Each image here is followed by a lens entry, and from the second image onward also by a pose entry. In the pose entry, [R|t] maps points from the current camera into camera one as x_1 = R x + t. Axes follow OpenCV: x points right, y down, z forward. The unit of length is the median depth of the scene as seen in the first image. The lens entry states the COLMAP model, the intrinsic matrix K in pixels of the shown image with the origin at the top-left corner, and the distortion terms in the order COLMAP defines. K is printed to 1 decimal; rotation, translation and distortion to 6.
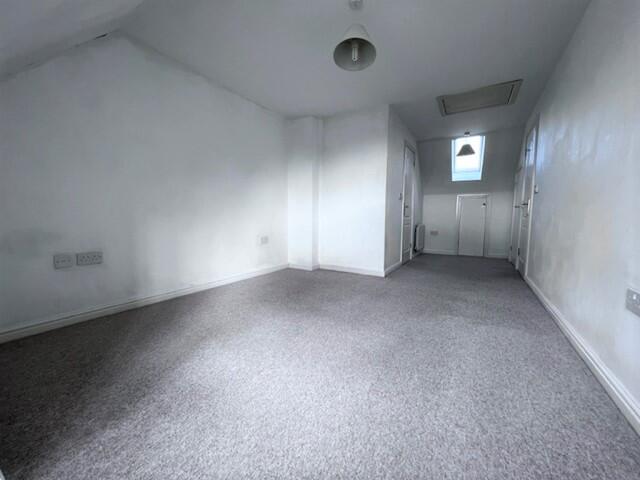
lens RADIAL K [[256.8, 0, 317.8], [0, 256.8, 240.3], [0, 0, 1]] dist [0.000979, 0.000046]
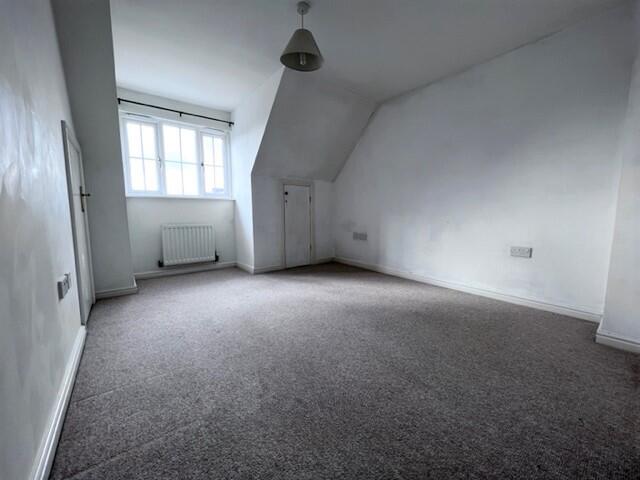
lens RADIAL K [[256.8, 0, 320.8], [0, 256.8, 241.6], [0, 0, 1]] dist [0.000979, 0.000046]
pose [[-0.346475, 0.104489, -0.932222, 1.040479], [-0.084167, 0.986306, 0.141833, -0.141746], [0.934276, 0.127604, -0.332936, 1.356032]]
